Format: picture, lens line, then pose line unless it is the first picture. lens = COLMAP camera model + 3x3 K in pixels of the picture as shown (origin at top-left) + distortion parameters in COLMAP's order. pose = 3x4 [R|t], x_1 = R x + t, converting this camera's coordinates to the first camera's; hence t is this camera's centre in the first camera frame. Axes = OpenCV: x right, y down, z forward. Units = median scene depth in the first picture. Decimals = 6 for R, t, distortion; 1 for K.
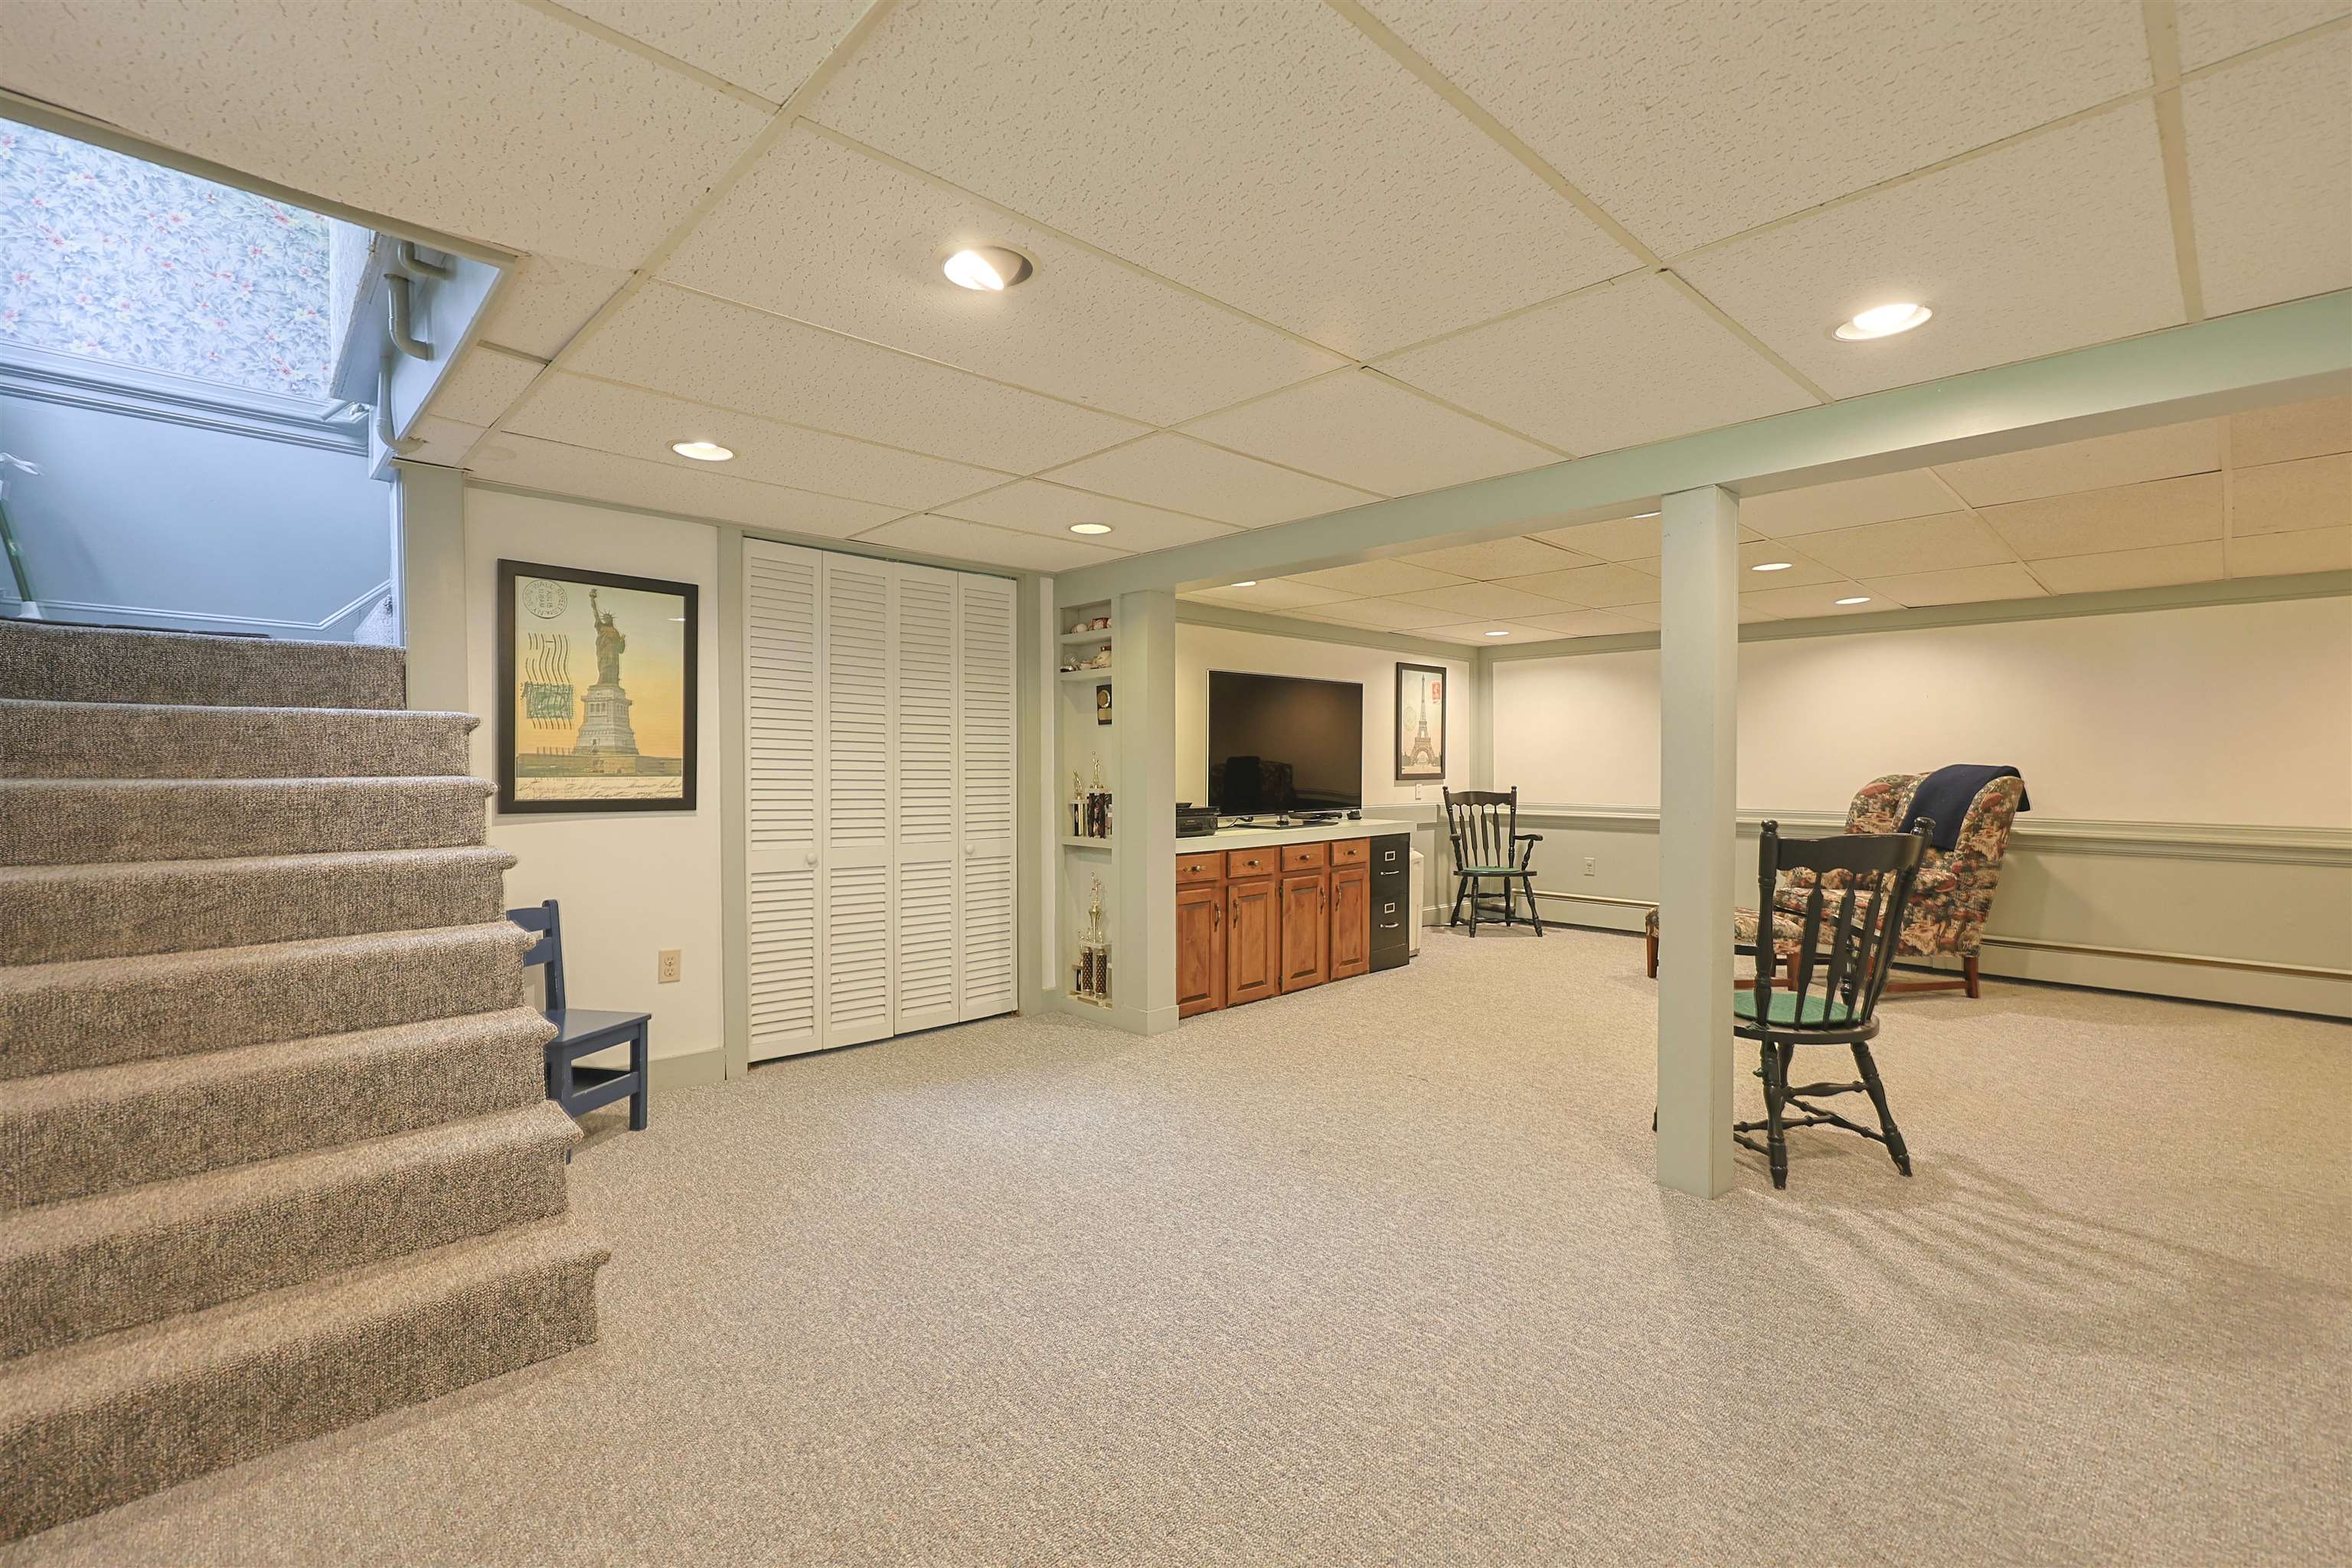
lens RADIAL K [[1020.7, 0, 1183.1], [0, 1020.7, 774.9], [0, 0, 1]] dist [-0.001291, 0.000013]
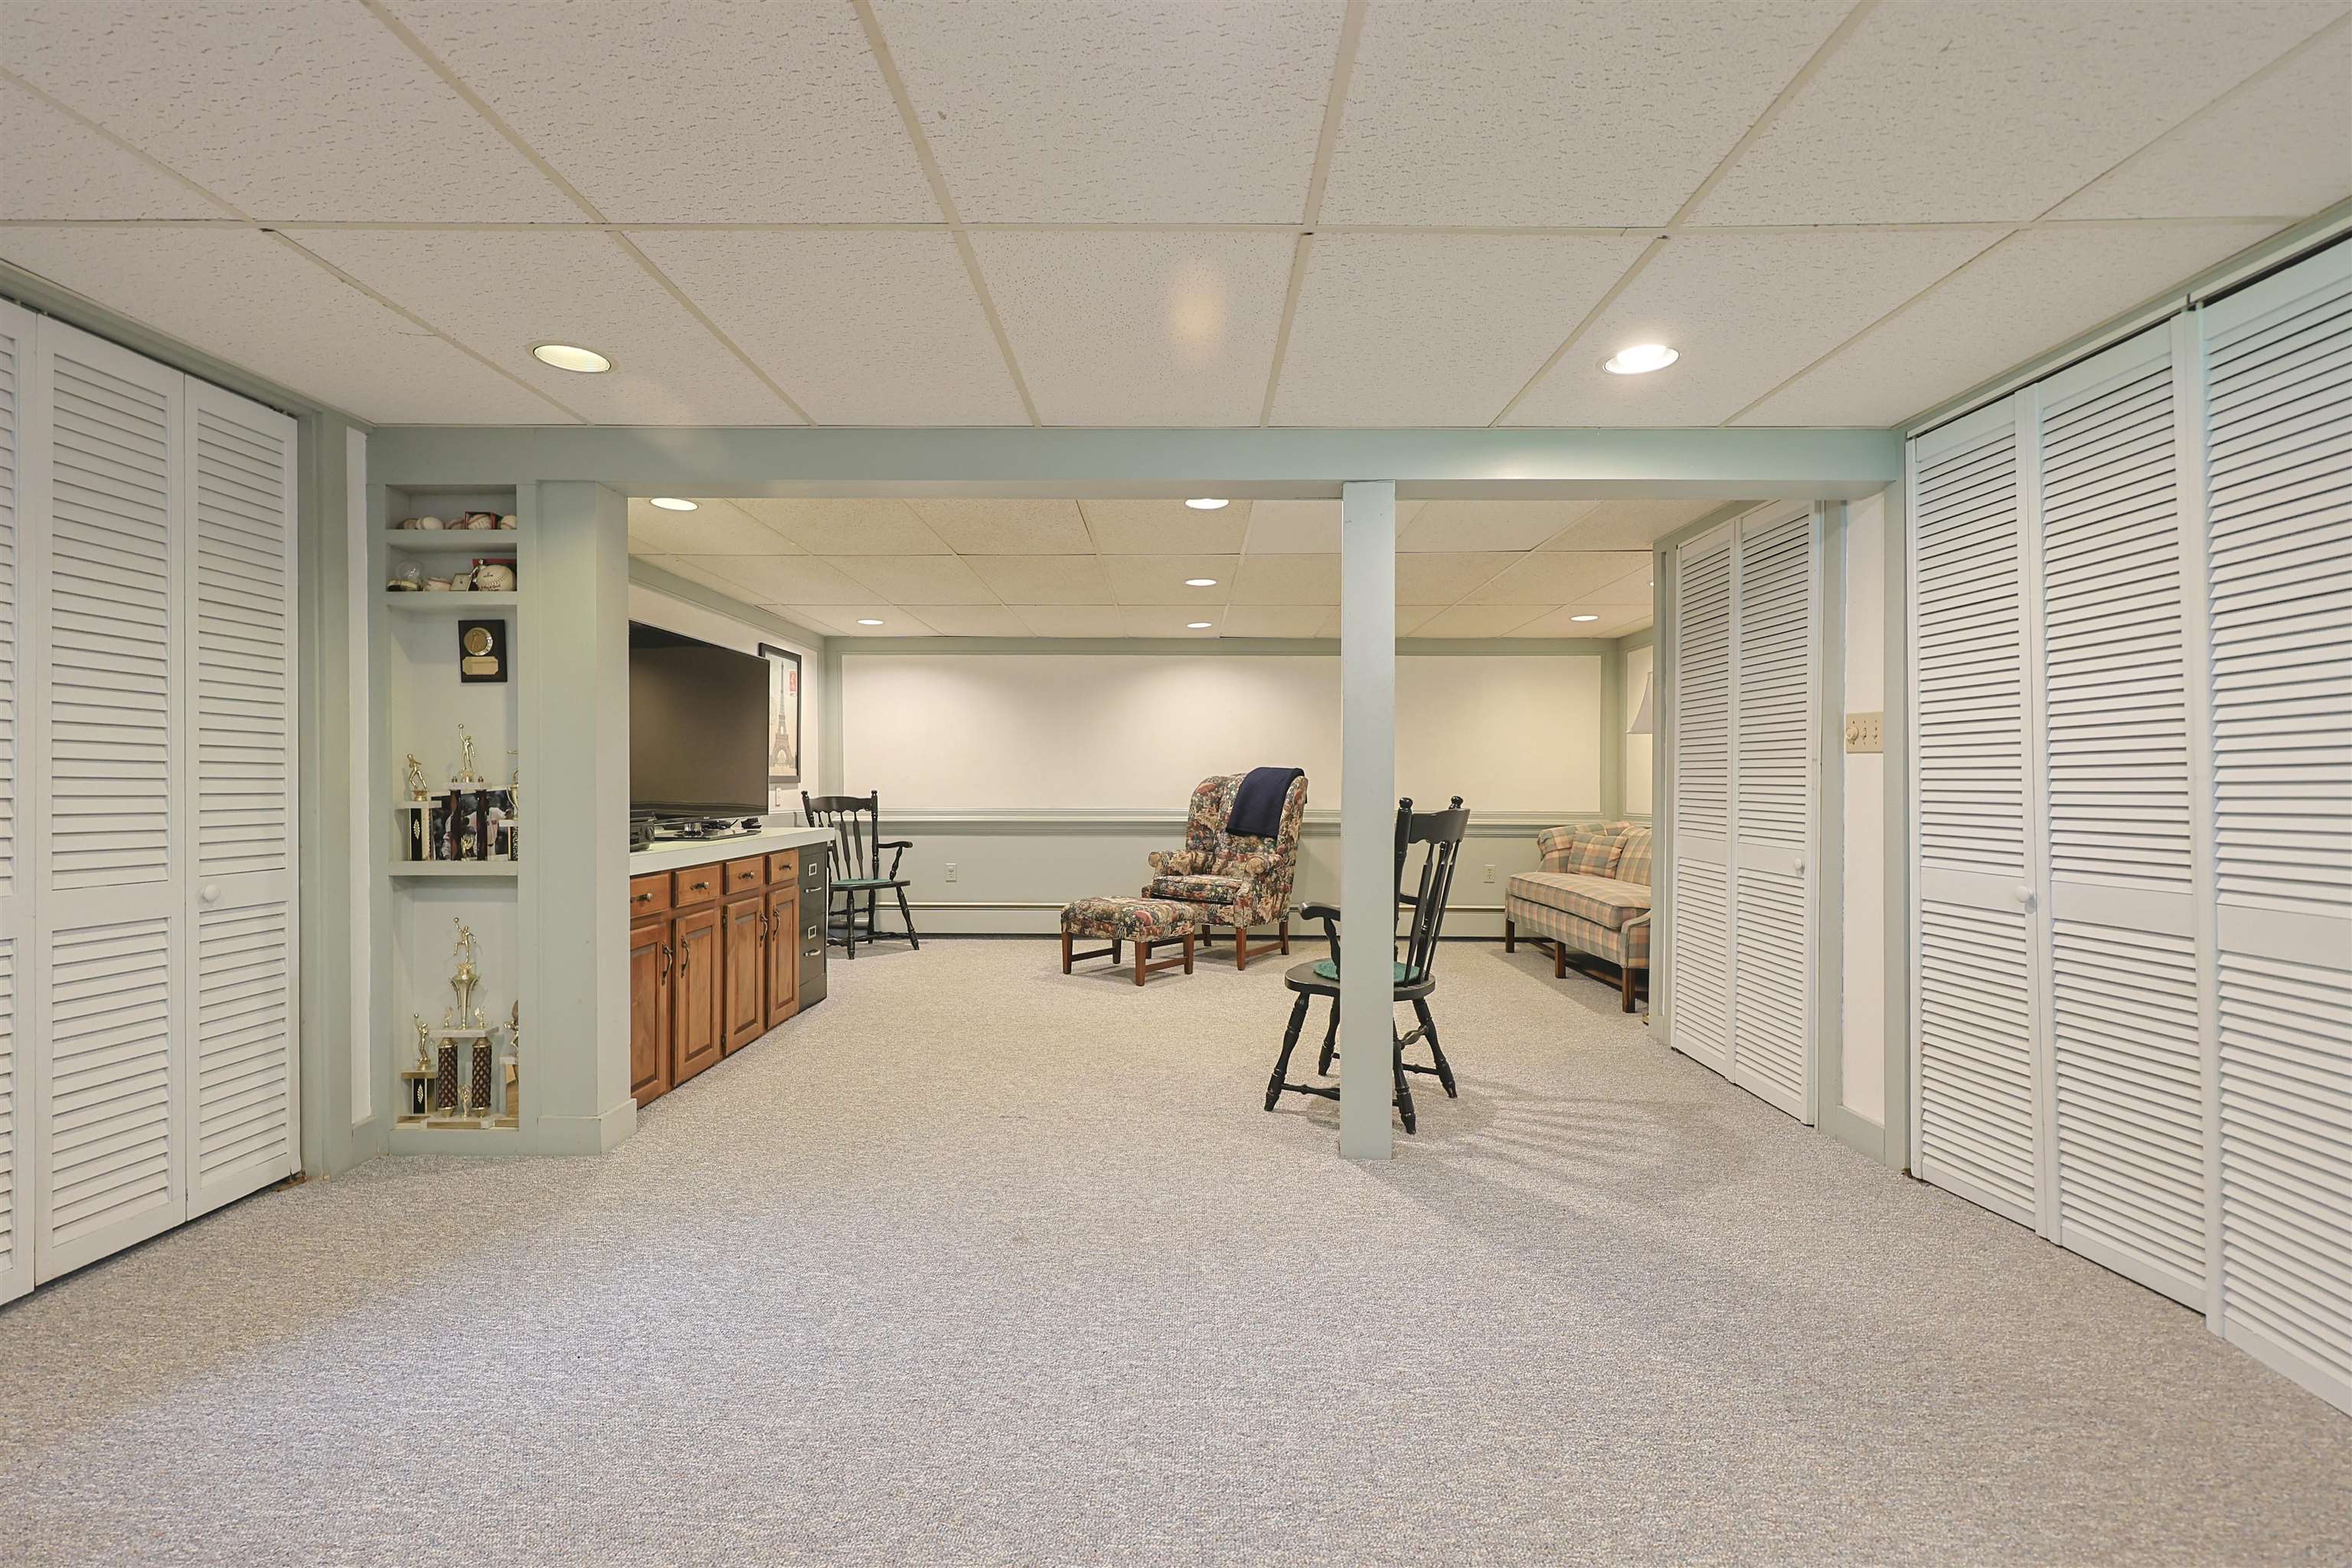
lens RADIAL K [[1026.3, 0, 1176.0], [0, 1026.3, 784.0], [0, 0, 1]] dist [0.002976, 0.000362]
pose [[0.696905, 0.001117, 0.717162, -0.238478], [0.006391, 0.999949, -0.007768, 0.022174], [-0.717135, 0.009997, 0.696863, 0.250891]]
